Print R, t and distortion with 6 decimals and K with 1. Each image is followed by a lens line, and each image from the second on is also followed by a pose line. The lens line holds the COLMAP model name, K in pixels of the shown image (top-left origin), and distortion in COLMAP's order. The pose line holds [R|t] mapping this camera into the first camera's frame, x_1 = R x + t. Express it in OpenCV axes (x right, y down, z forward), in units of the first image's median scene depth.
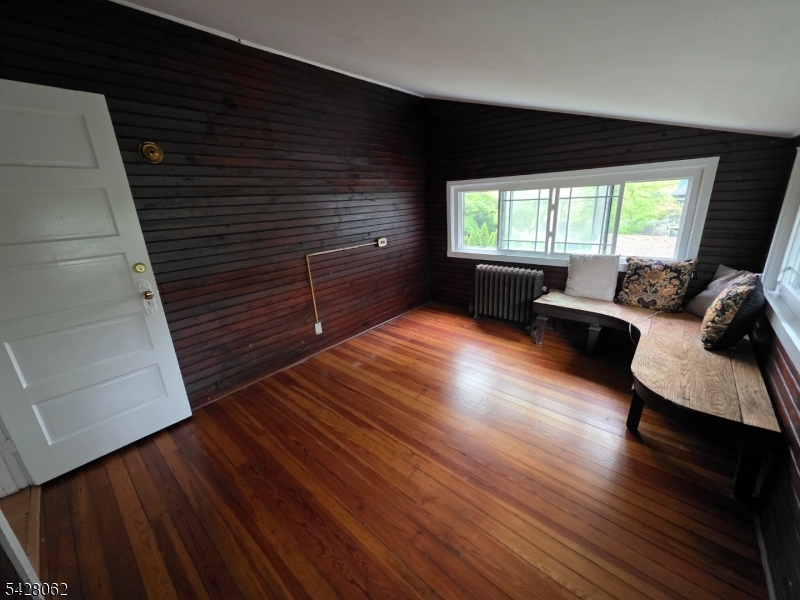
lens RADIAL K [[323.4, 0, 395.3], [0, 323.4, 293.2], [0, 0, 1]] dist [0.002555, -0.000456]
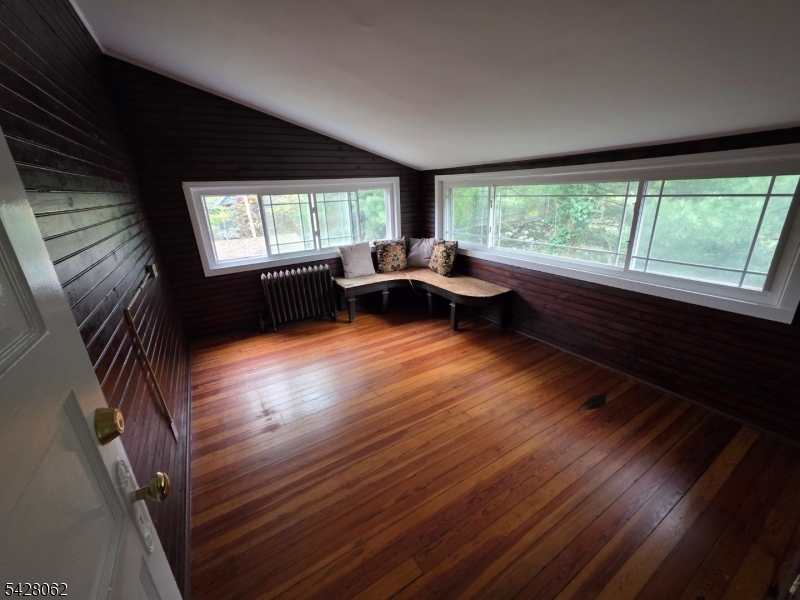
lens RADIAL K [[323.4, 0, 399.6], [0, 323.4, 296.0], [0, 0, 1]] dist [0.002555, -0.000456]
pose [[0.282322, -0.267532, 0.921261, -0.642058], [0.289199, 0.939386, 0.184170, -0.112278], [-0.914690, 0.214432, 0.342579, 0.435223]]
